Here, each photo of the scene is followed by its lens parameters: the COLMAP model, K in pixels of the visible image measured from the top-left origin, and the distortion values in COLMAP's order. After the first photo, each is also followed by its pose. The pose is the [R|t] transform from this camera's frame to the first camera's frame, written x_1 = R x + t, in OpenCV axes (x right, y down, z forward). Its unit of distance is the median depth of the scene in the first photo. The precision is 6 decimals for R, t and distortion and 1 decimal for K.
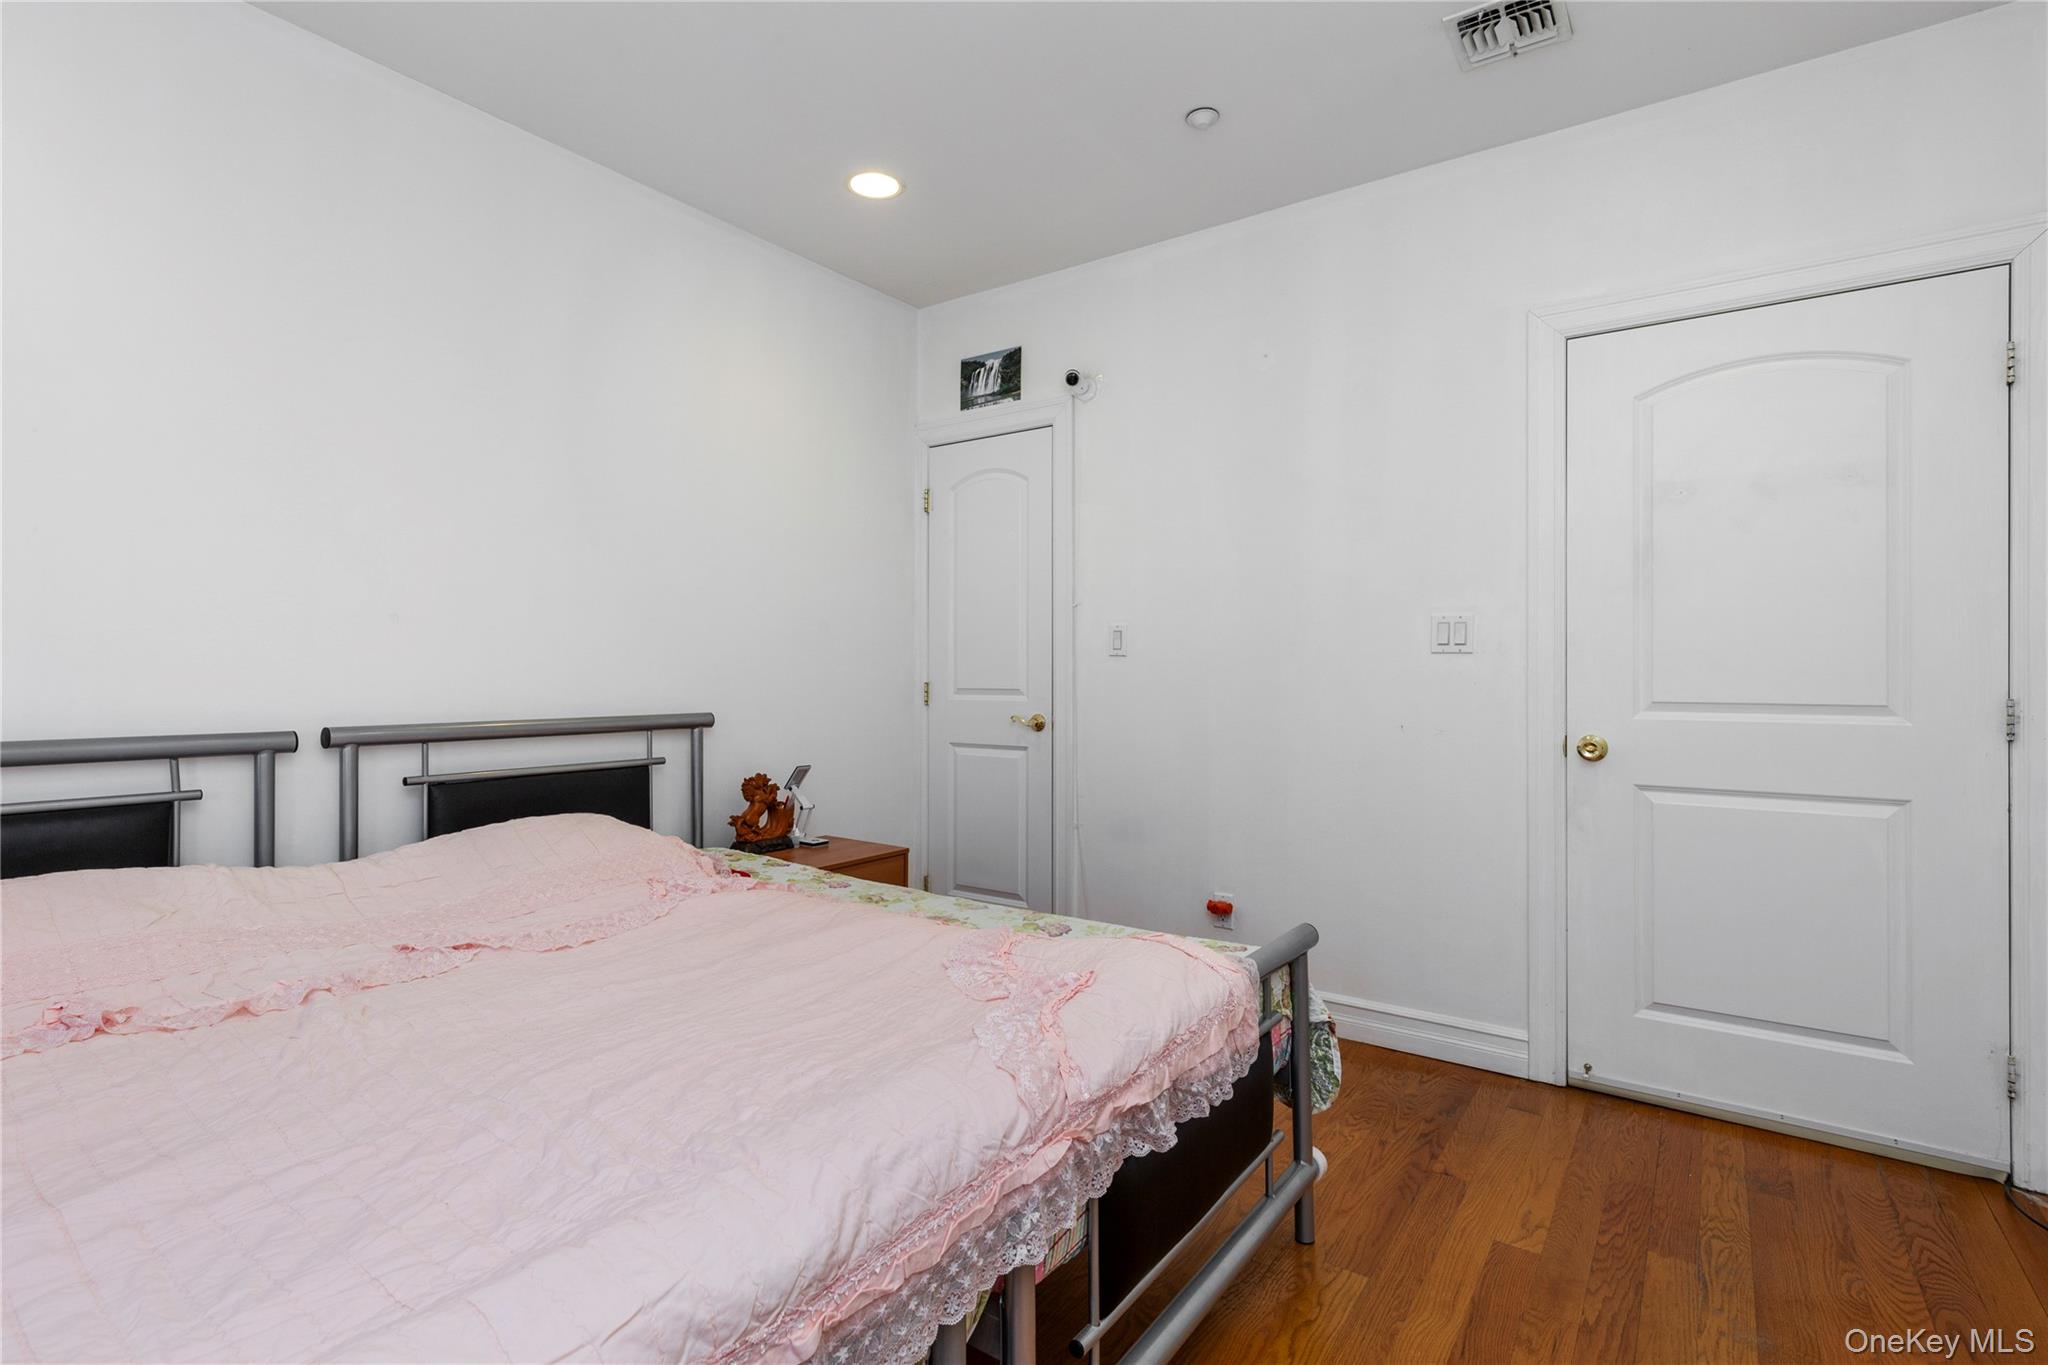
lens RADIAL K [[946.8, 0, 1018.8], [0, 946.8, 665.5], [0, 0, 1]] dist [0.005131, -0.000578]
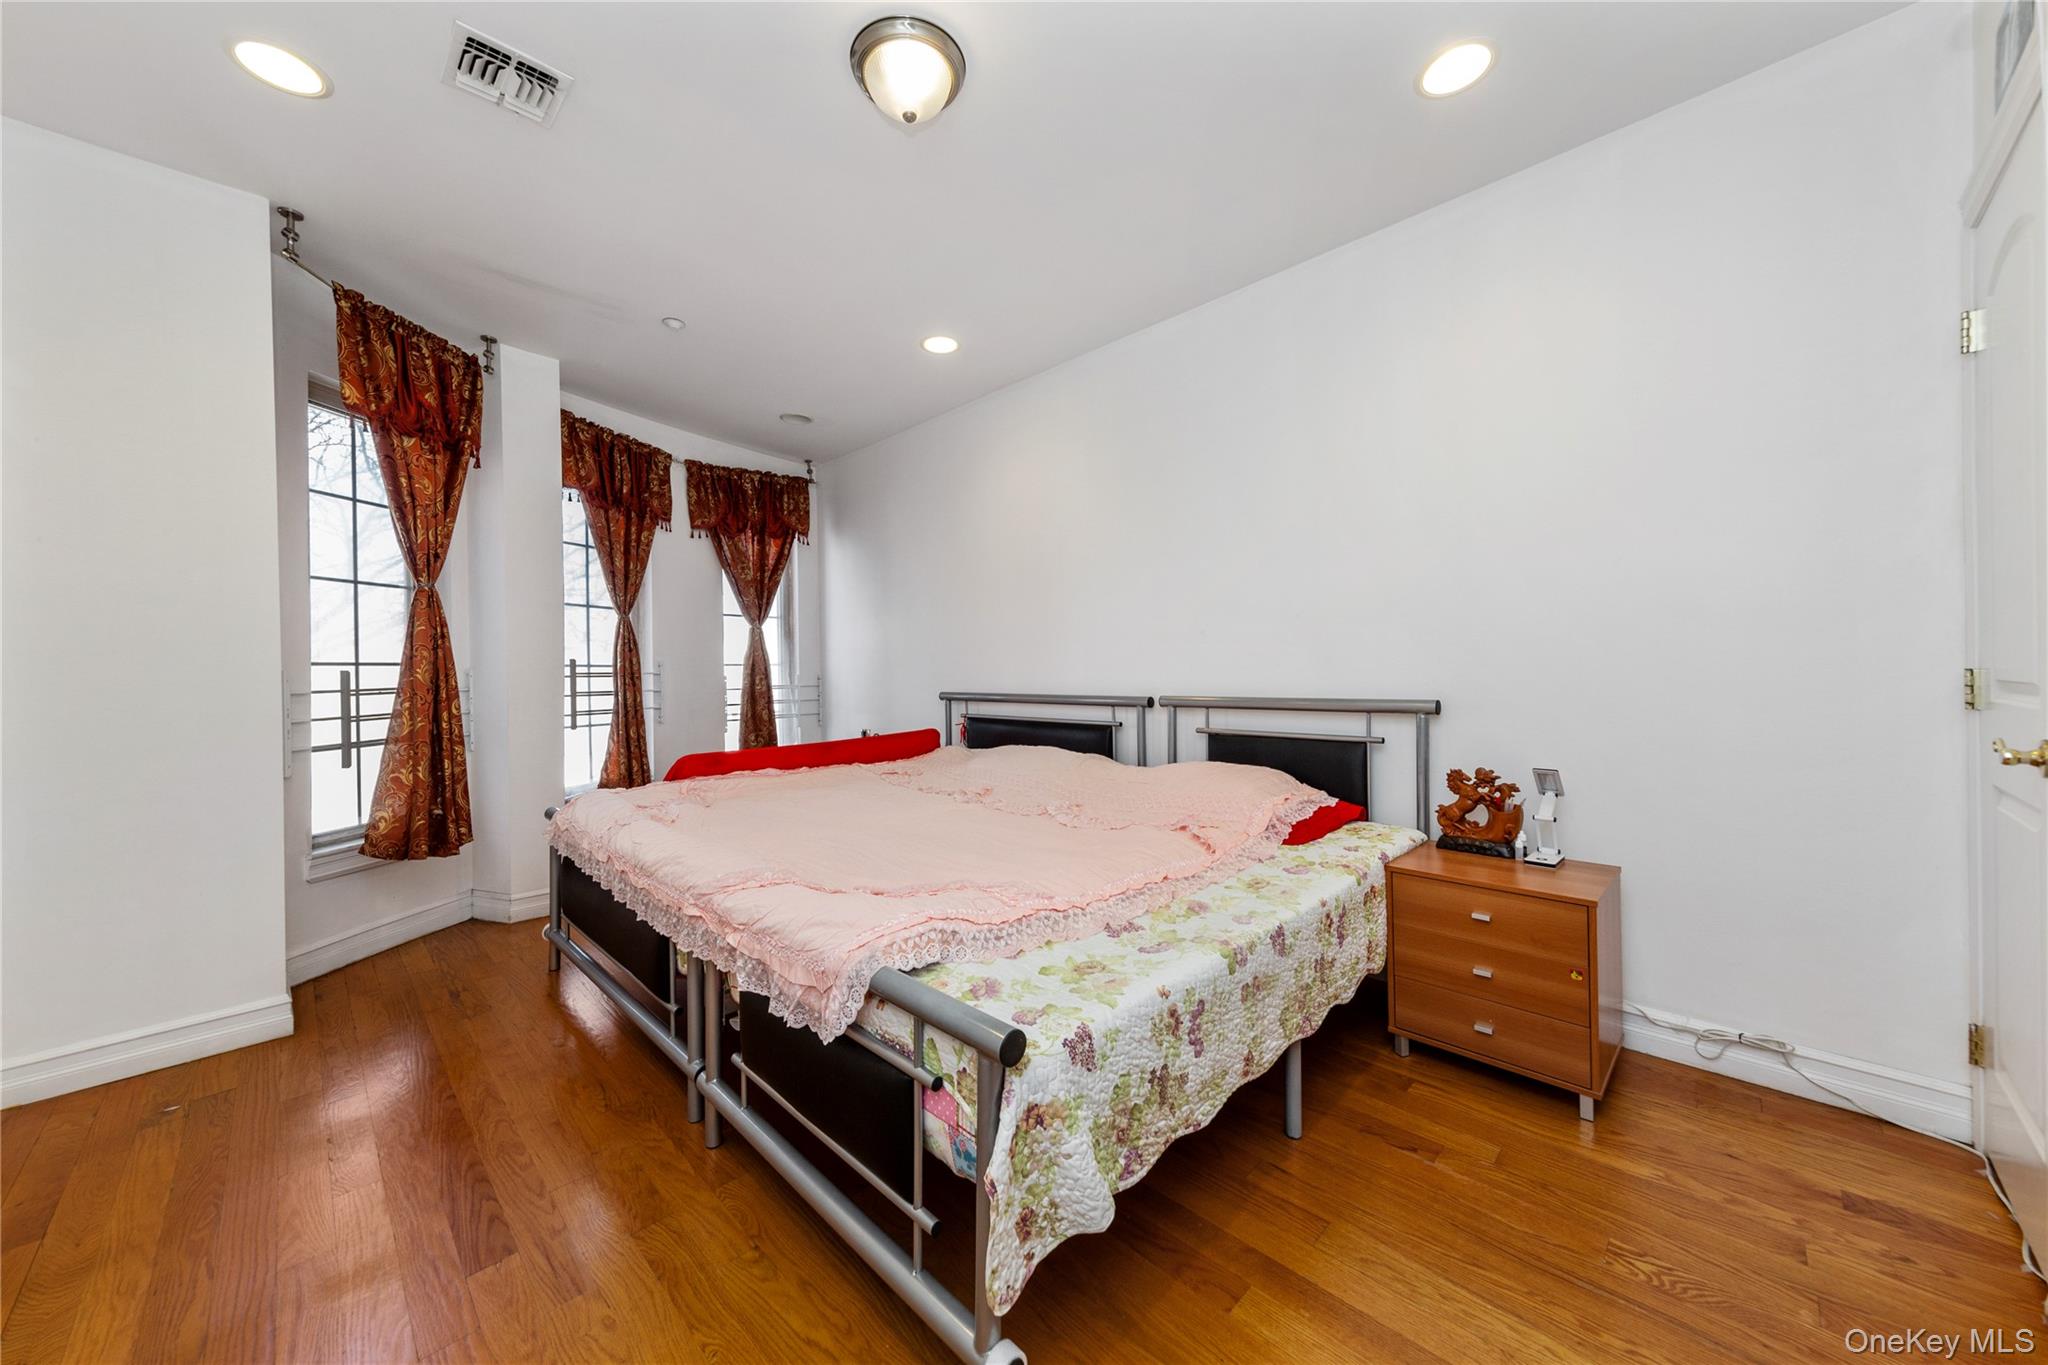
lens RADIAL K [[757.6, 0, 1024.0], [0, 757.6, 682.5], [0, 0, 1]] dist [0.001498, 0.000045]
pose [[-0.155072, 0.020680, -0.987687, 0.715572], [0.023685, 0.999571, 0.017210, 0.009900], [0.987619, -0.020725, -0.155496, 0.943346]]
